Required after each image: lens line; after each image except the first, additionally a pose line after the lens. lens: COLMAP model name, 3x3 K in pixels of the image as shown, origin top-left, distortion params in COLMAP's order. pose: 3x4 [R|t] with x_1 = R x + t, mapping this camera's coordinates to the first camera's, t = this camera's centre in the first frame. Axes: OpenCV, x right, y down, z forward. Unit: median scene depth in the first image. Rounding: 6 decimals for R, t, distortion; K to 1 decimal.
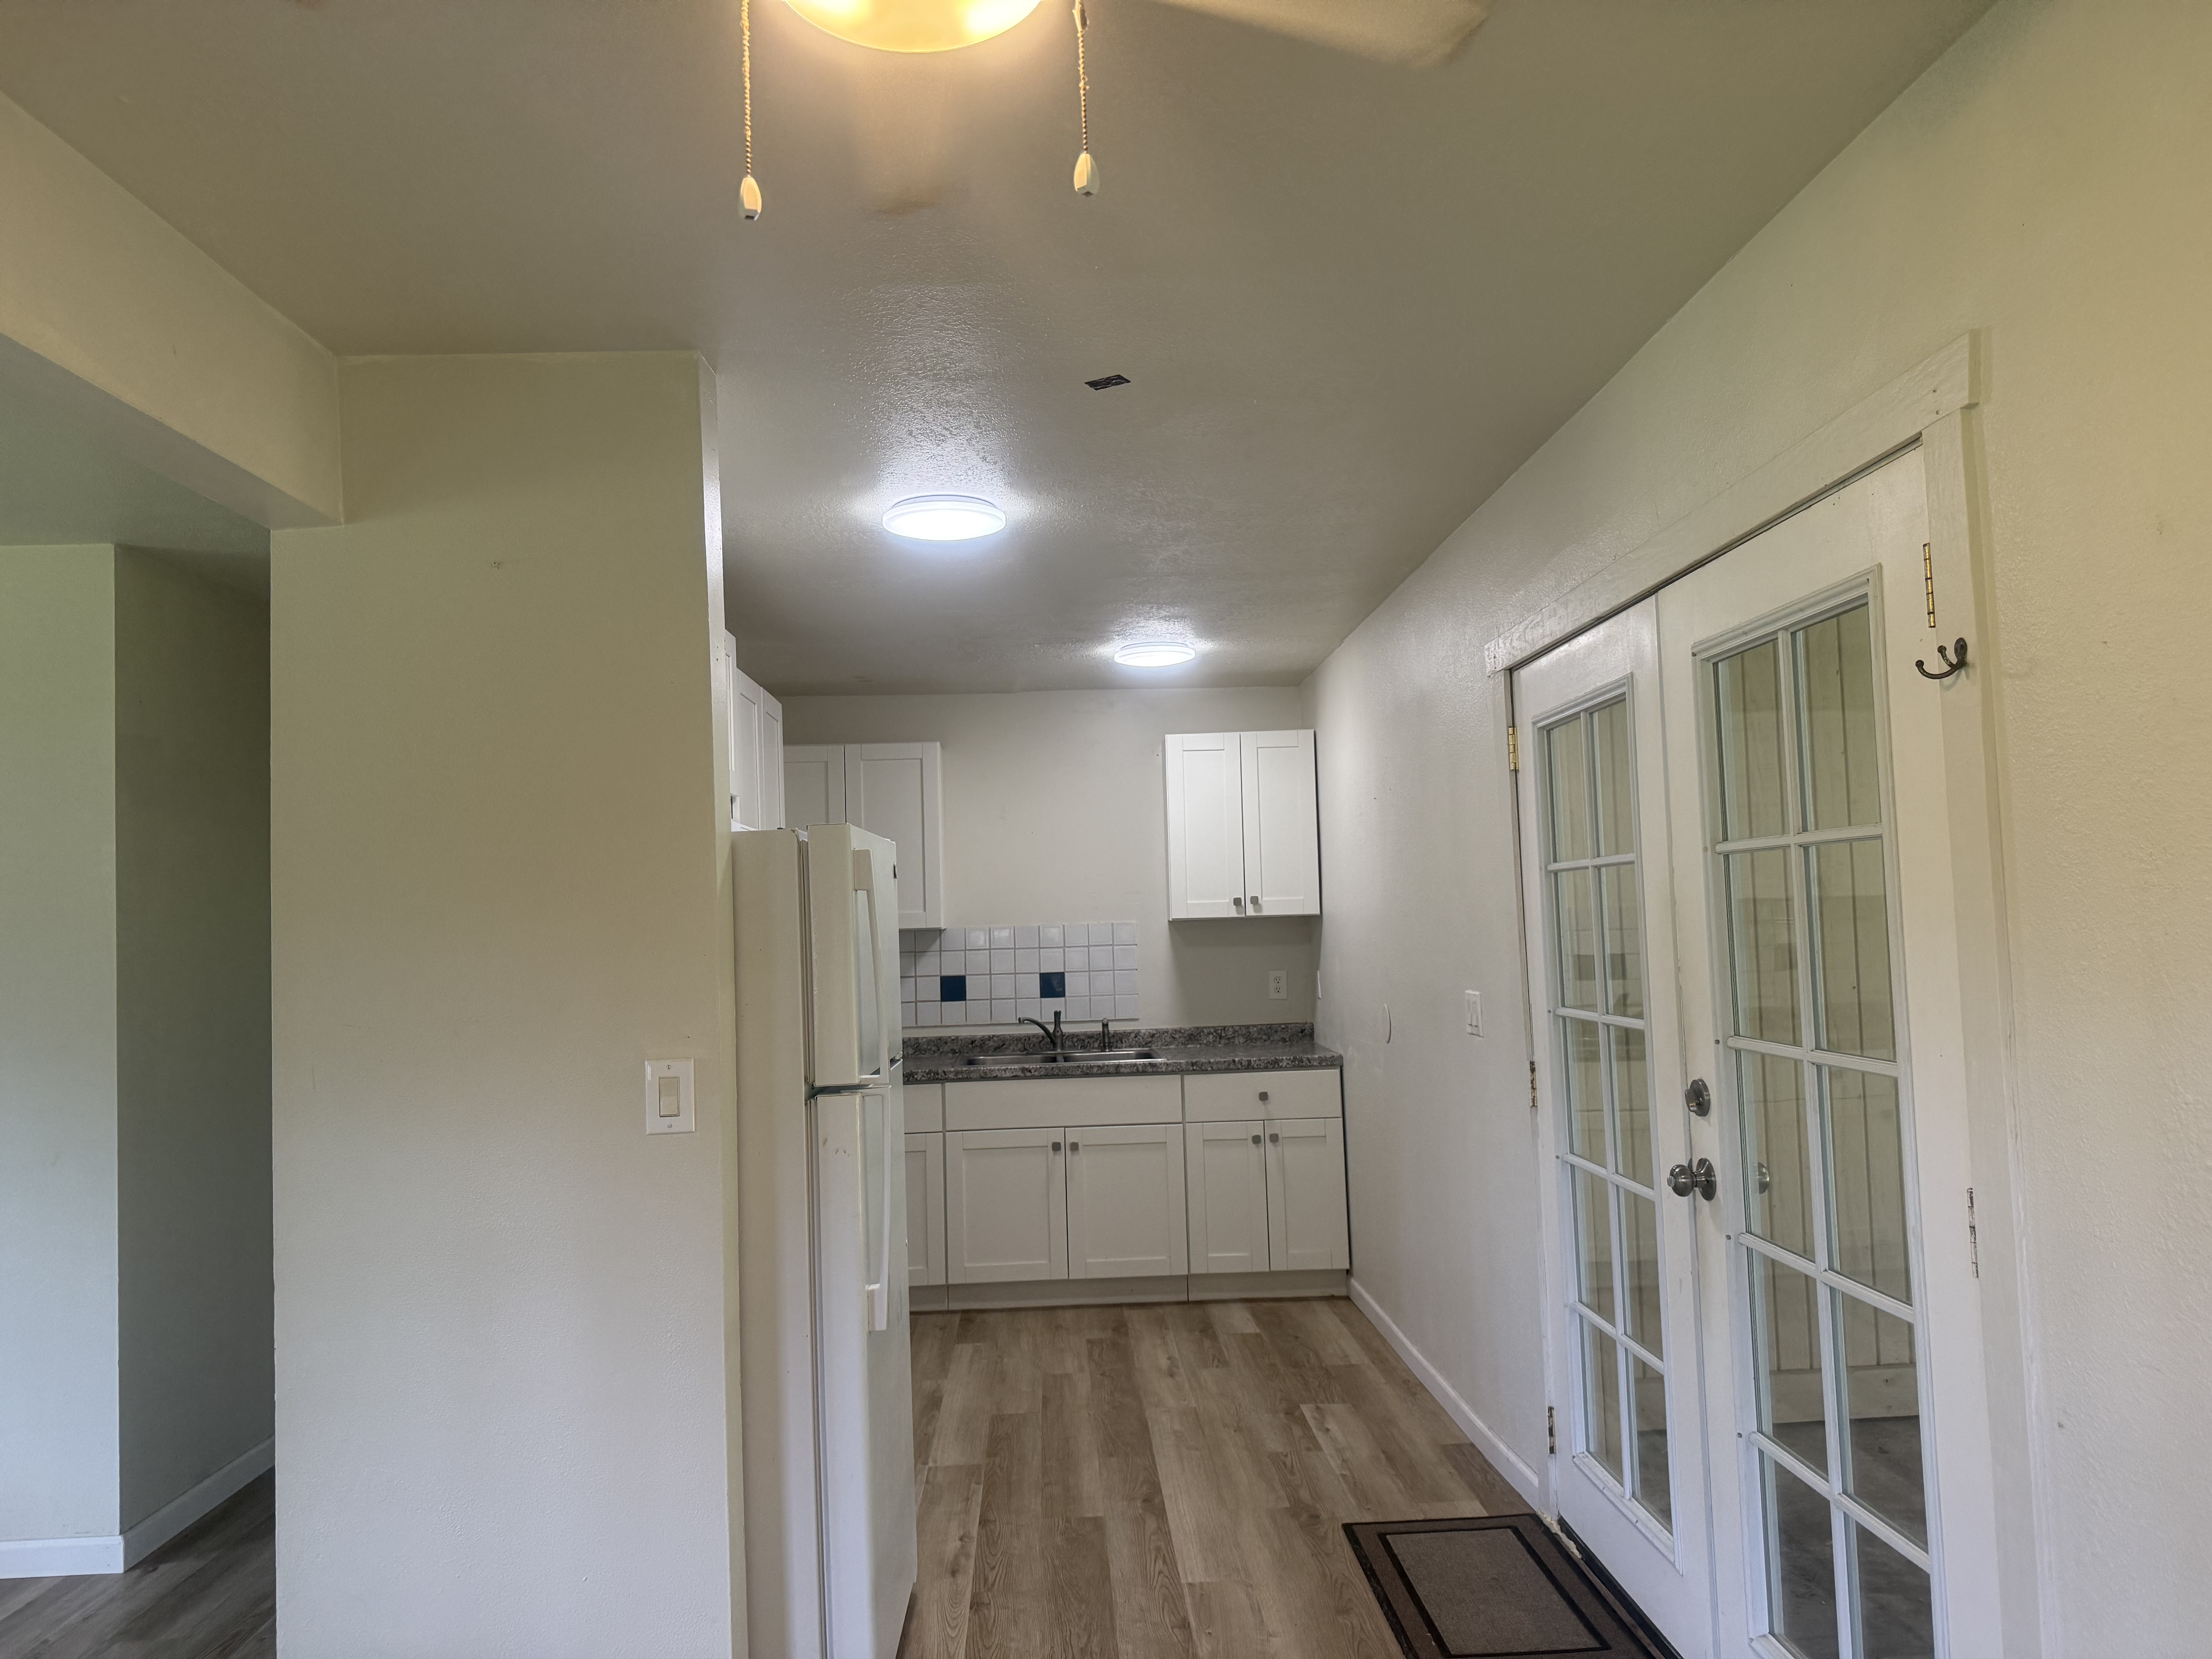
lens RADIAL K [[1561.9, 0, 1100.4], [0, 1561.9, 832.8], [0, 0, 1]] dist [0.020989, -0.027039]
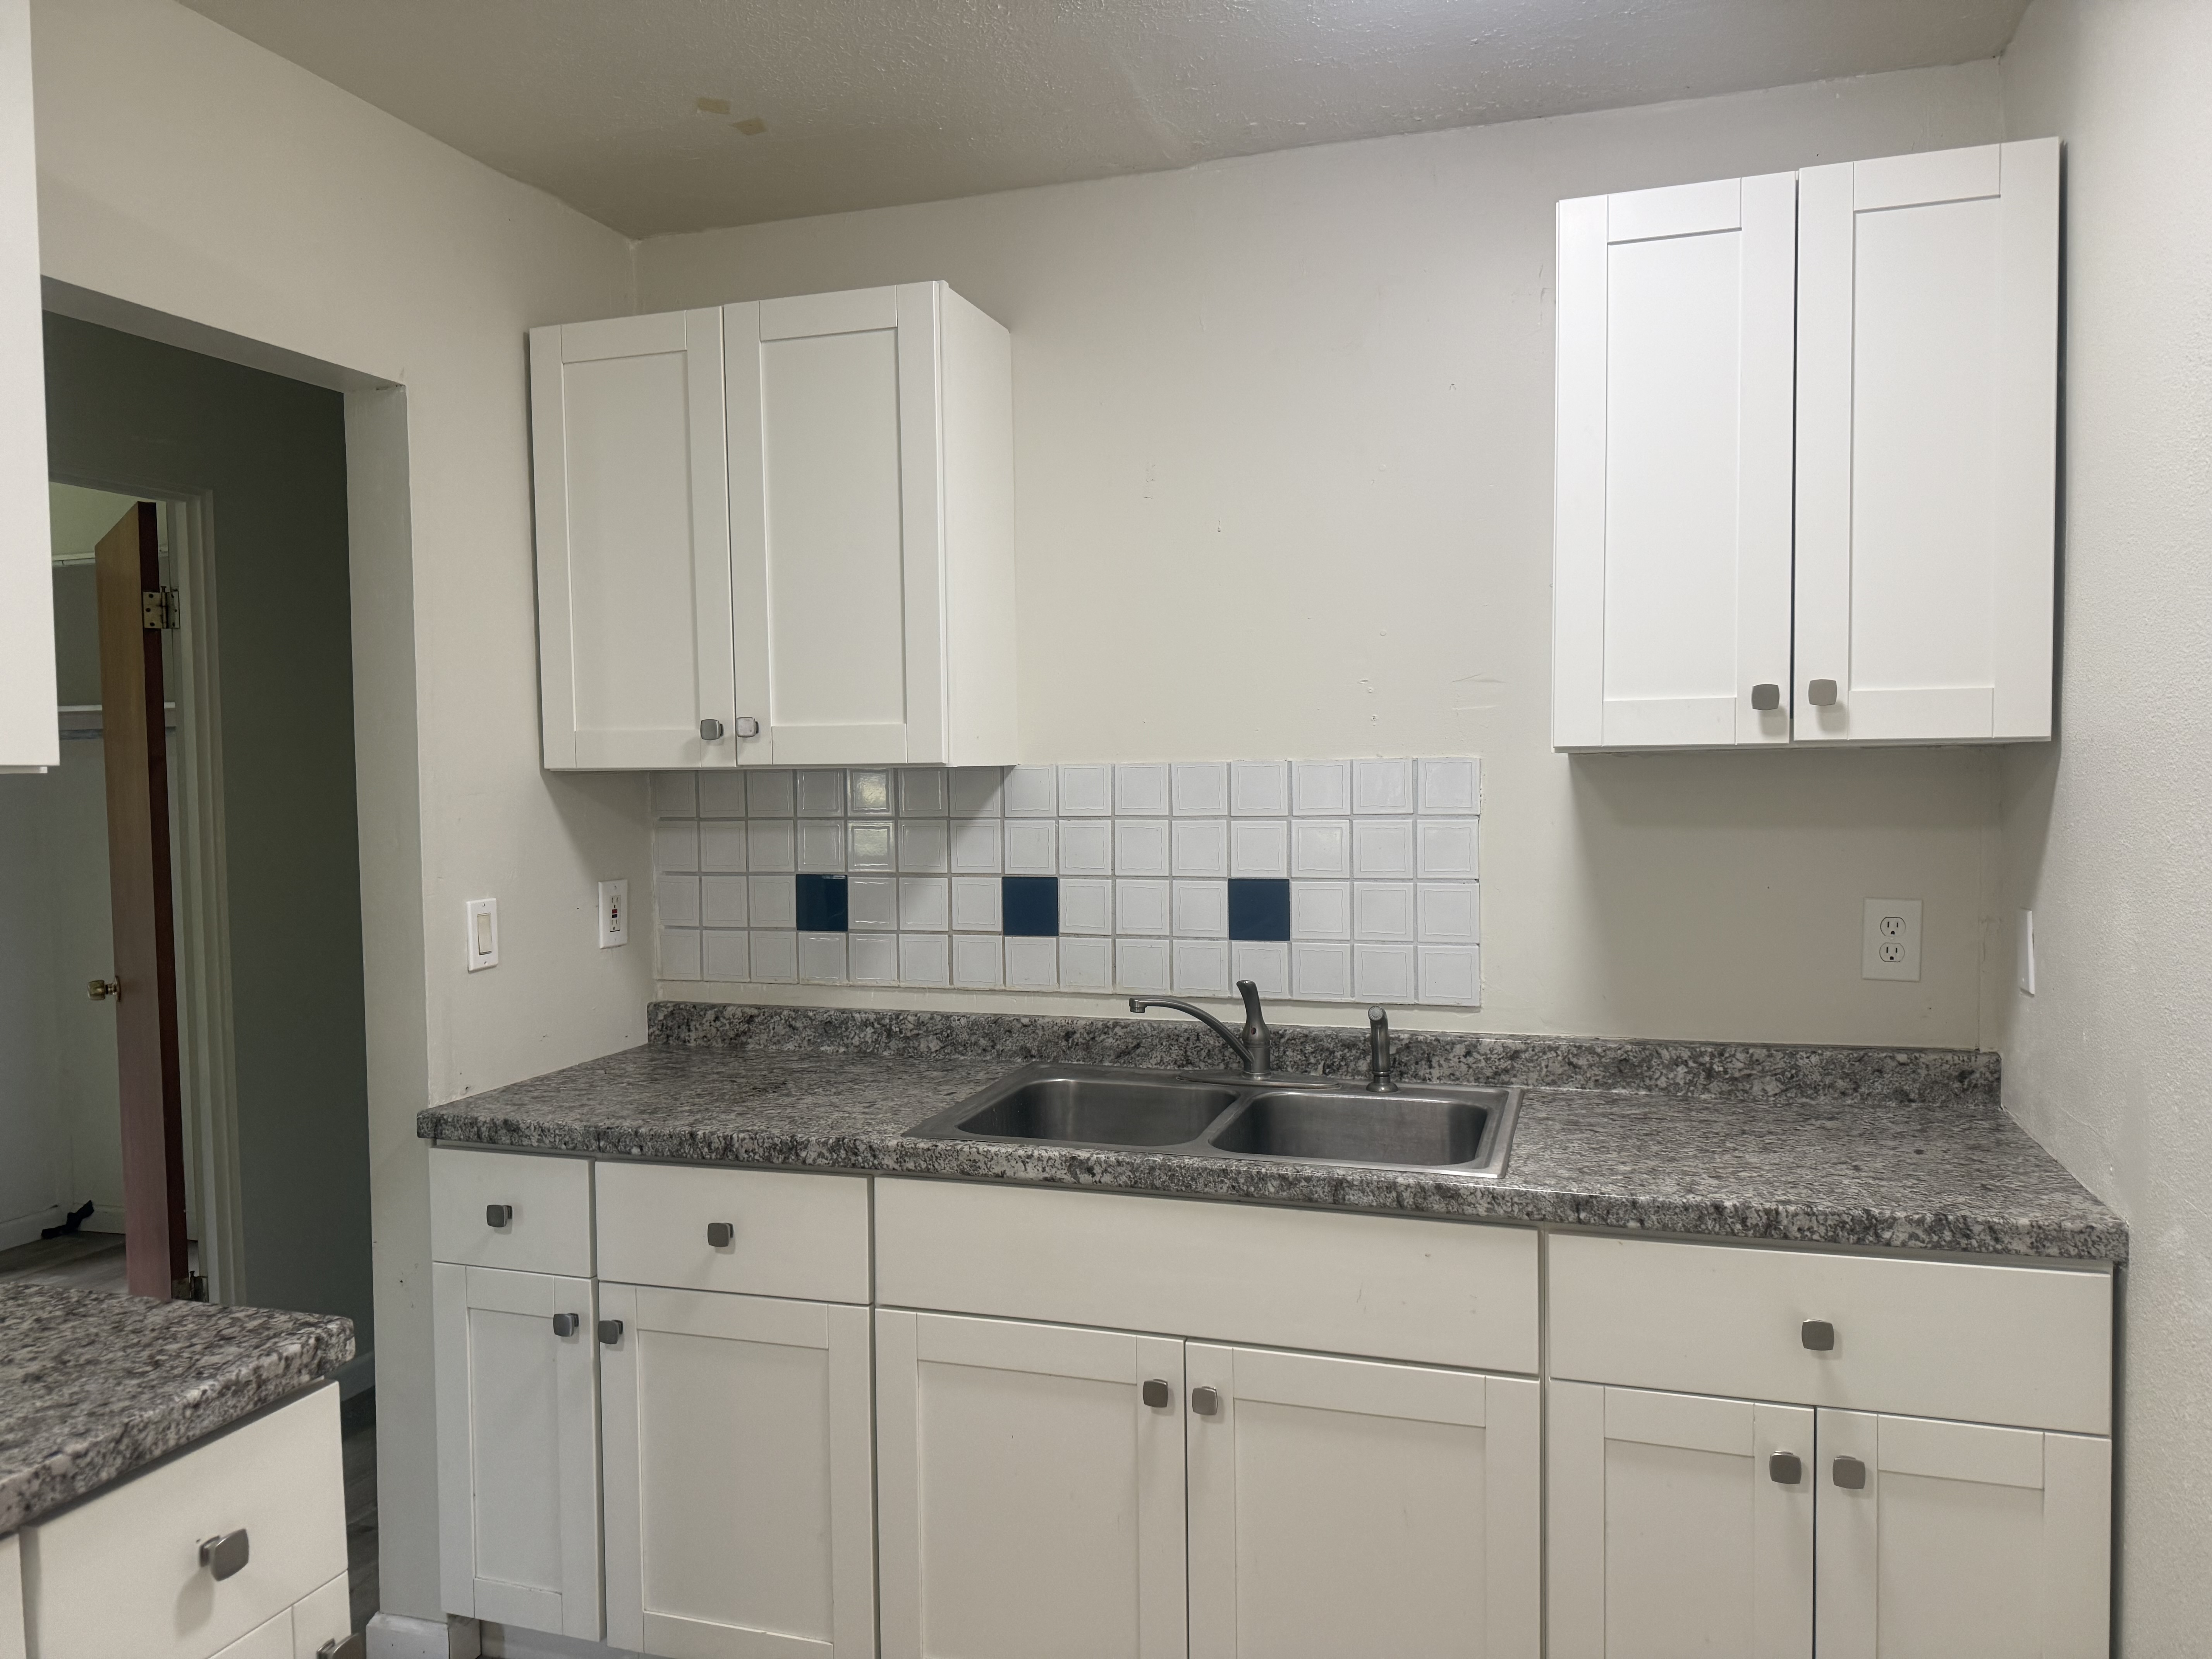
lens RADIAL K [[1561.9, 0, 1084.2], [0, 1561.9, 833.7], [0, 0, 1]] dist [0.020989, -0.027039]
pose [[0.933272, 0.033332, -0.357621, 0.072326], [0.004806, 0.994437, 0.105227, 0.037075], [0.359139, -0.099924, 0.927919, 0.634943]]
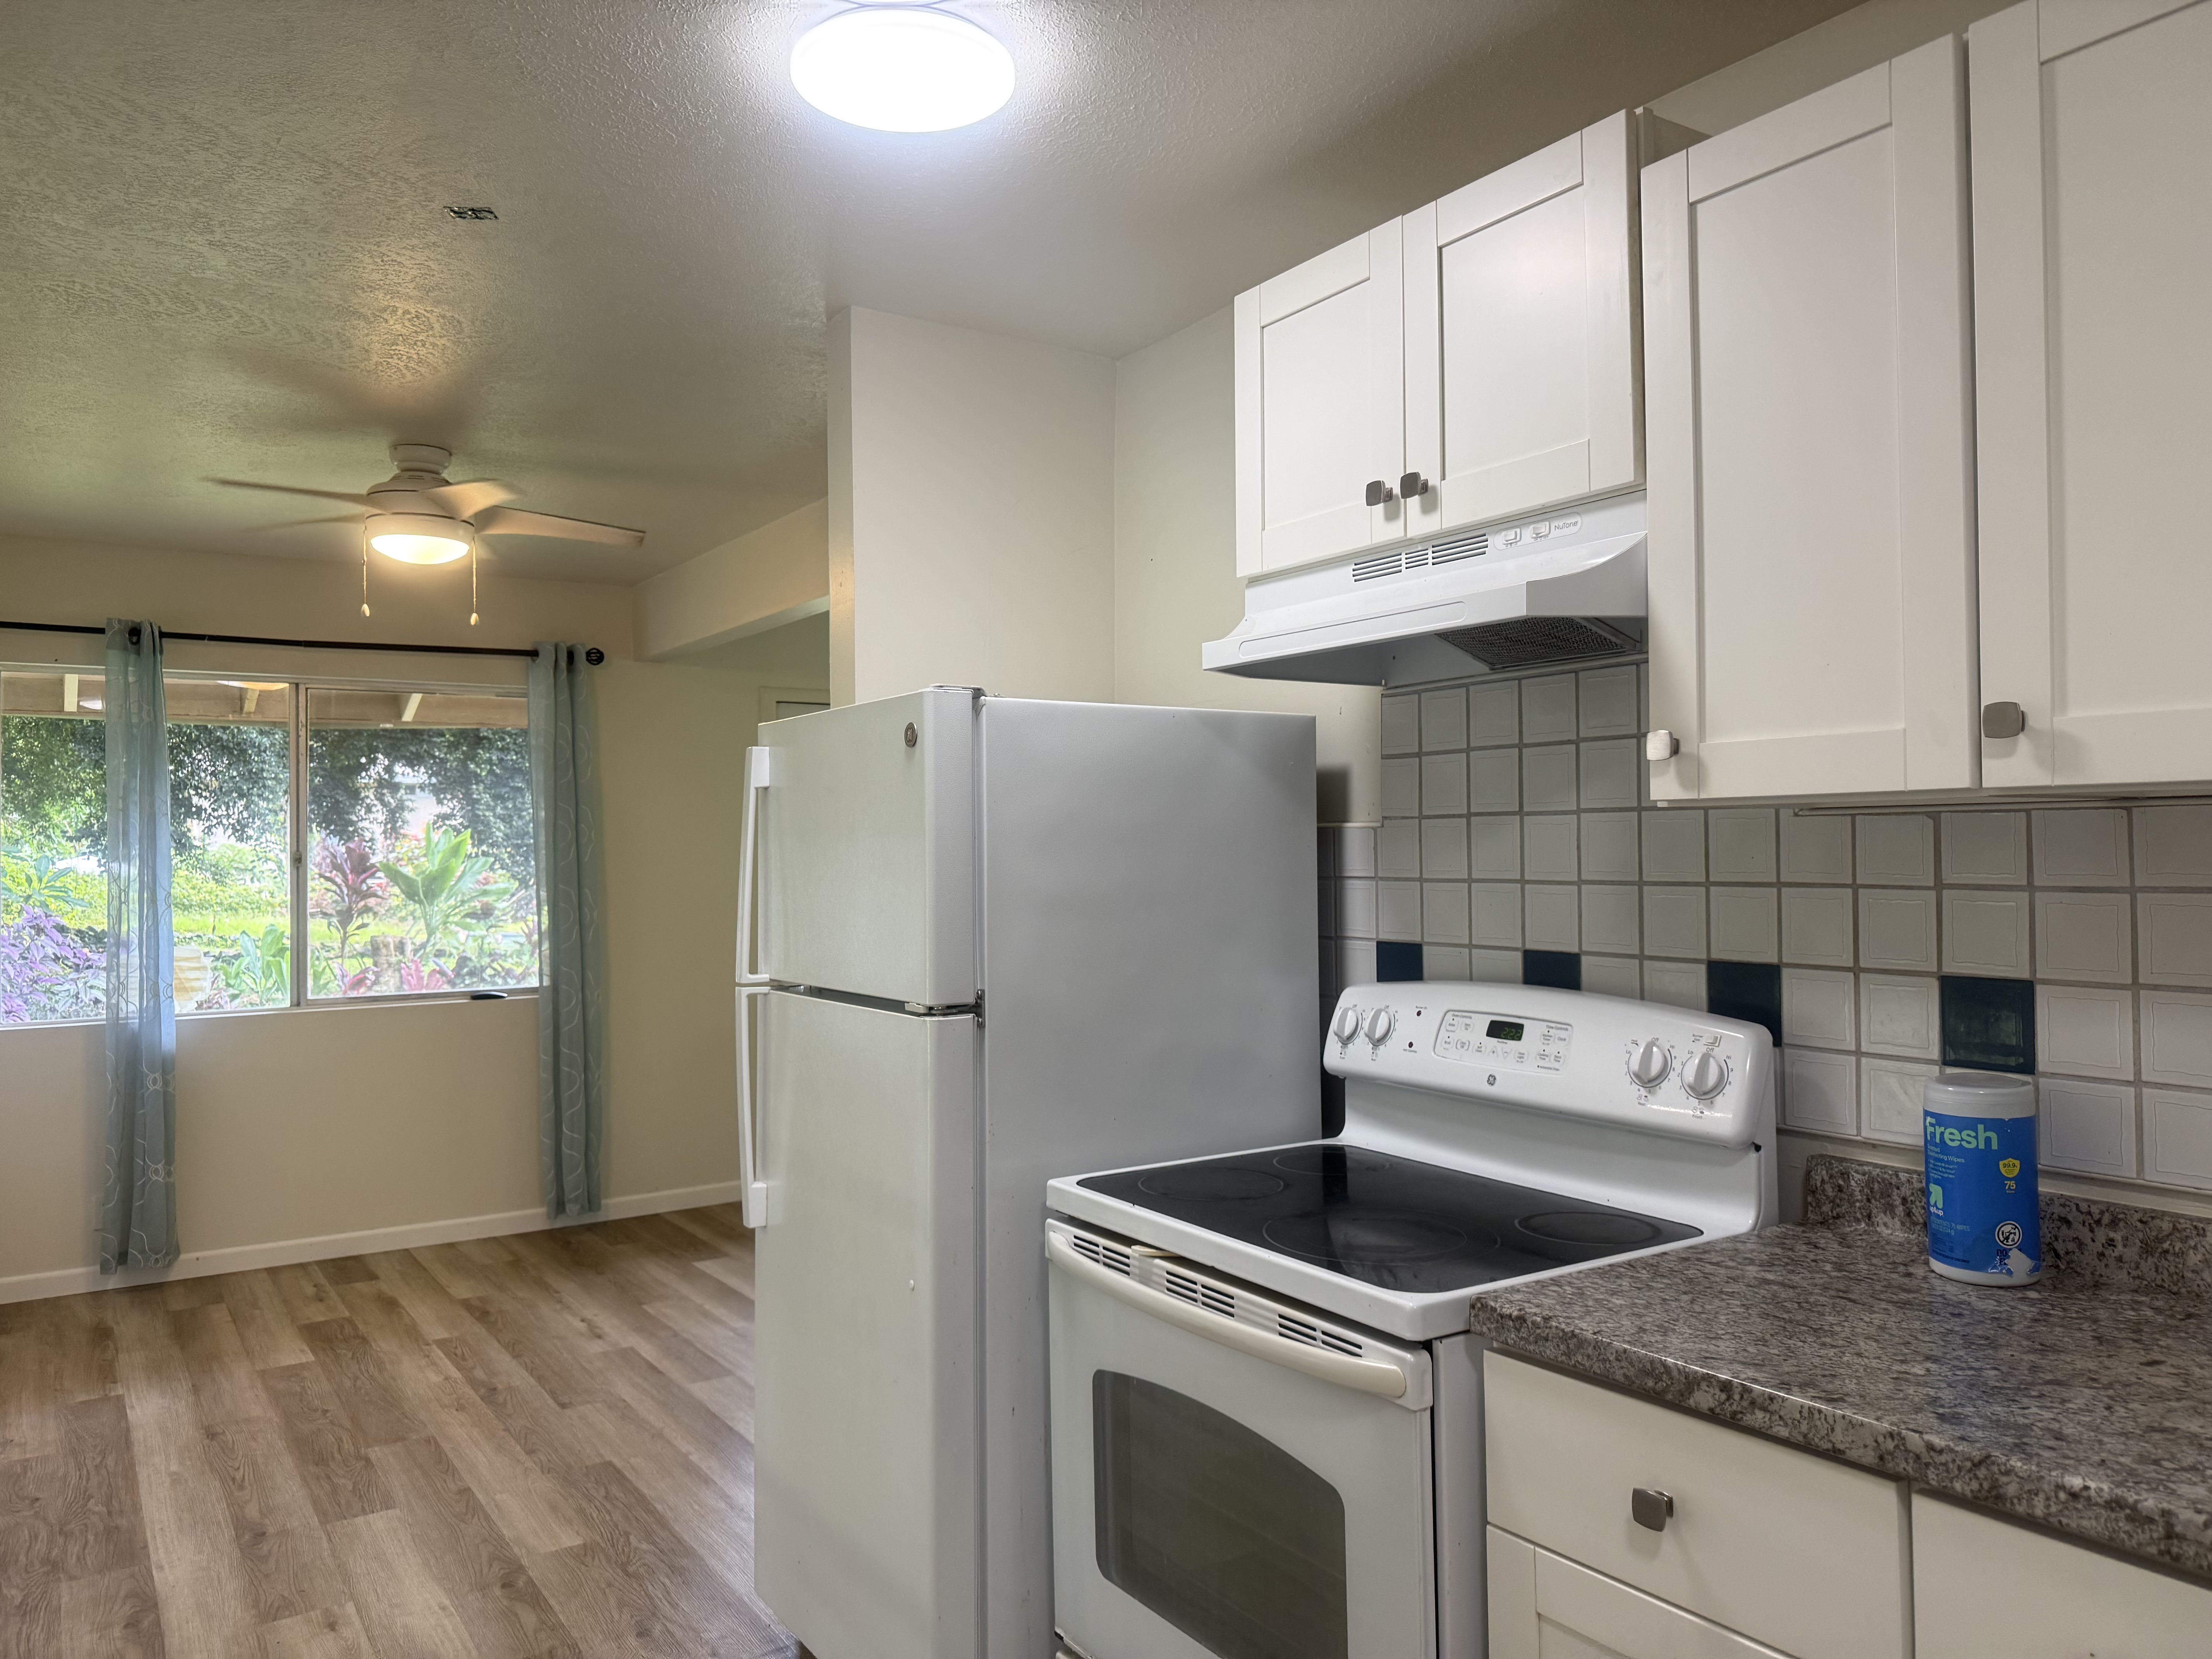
lens RADIAL K [[1561.9, 0, 1092.5], [0, 1561.9, 823.3], [0, 0, 1]] dist [0.020989, -0.027039]
pose [[-0.857192, 0.037509, -0.513629, 0.082664], [0.072824, 0.996151, -0.048791, 0.054905], [0.509822, -0.079228, -0.856624, 0.882327]]
